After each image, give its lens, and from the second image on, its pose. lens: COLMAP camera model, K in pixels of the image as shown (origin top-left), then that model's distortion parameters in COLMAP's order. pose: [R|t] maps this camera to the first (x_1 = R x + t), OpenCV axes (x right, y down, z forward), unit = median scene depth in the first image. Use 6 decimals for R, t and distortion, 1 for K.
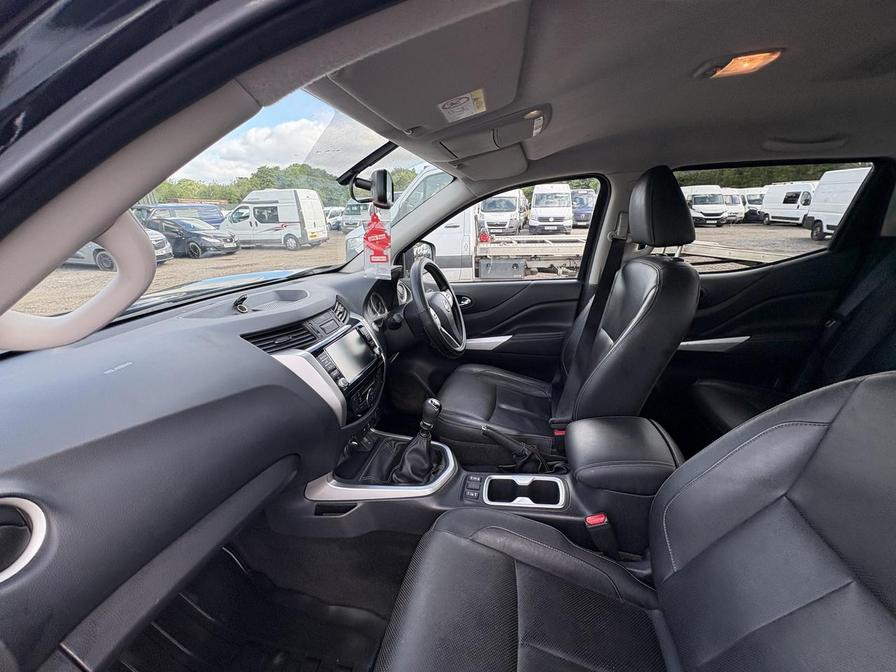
lens RADIAL K [[356.7, 0, 446.1], [0, 356.7, 337.2], [0, 0, 1]] dist [0.000277, 0.000442]
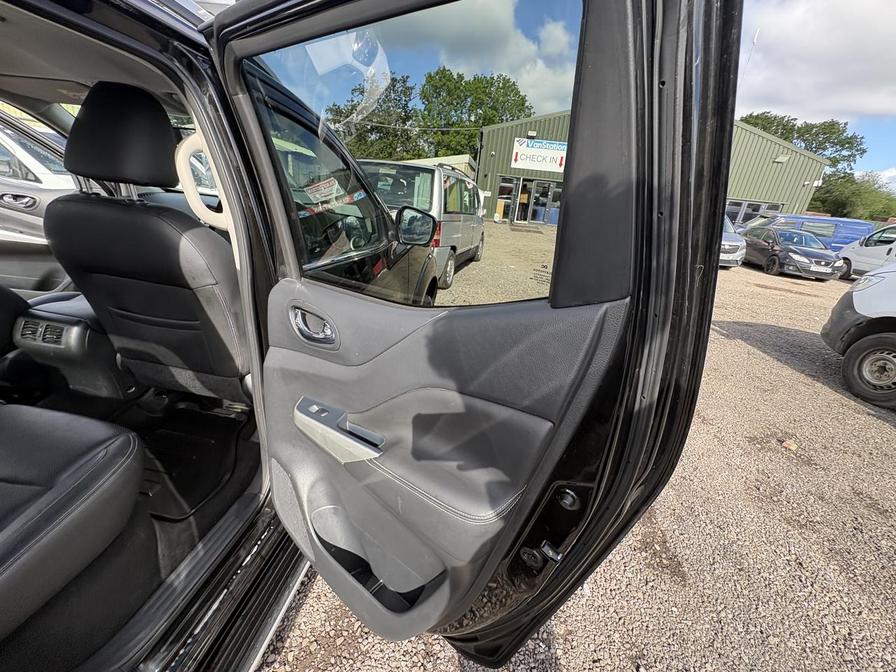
lens RADIAL K [[356.7, 0, 447.5], [0, 356.7, 336.8], [0, 0, 1]] dist [0.000277, 0.000442]
pose [[0.063289, 0.401499, -0.913670, 0.143856], [-0.429640, 0.837287, 0.338172, -0.053316], [0.900780, 0.371147, 0.225491, 0.154598]]
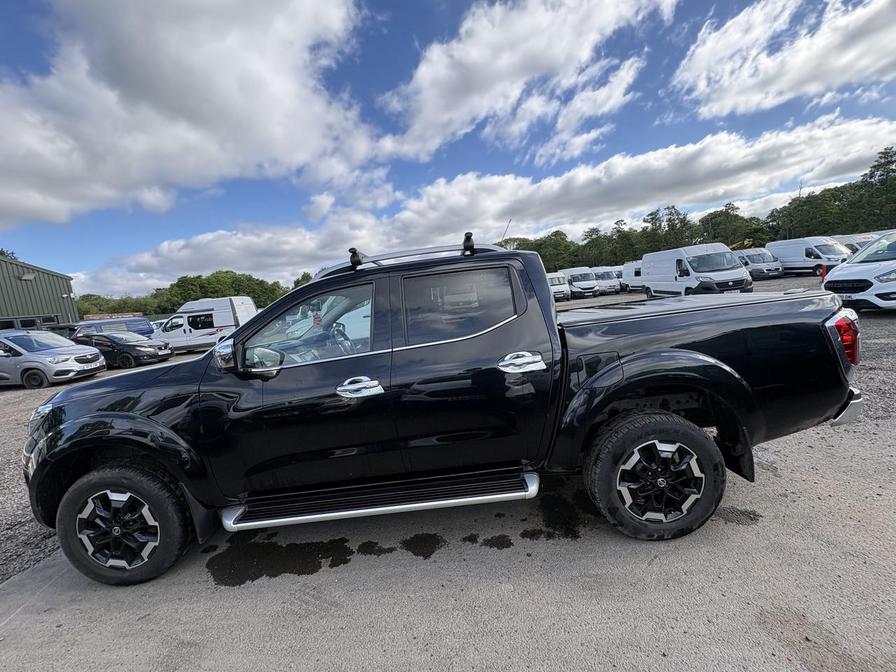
lens RADIAL K [[356.7, 0, 445.6], [0, 356.7, 348.8], [0, 0, 1]] dist [0.000277, 0.000442]
pose [[0.976825, -0.108228, 0.184659, 0.010078], [0.143739, 0.970952, -0.191291, 0.059567], [-0.158592, 0.213400, 0.964007, -0.169208]]
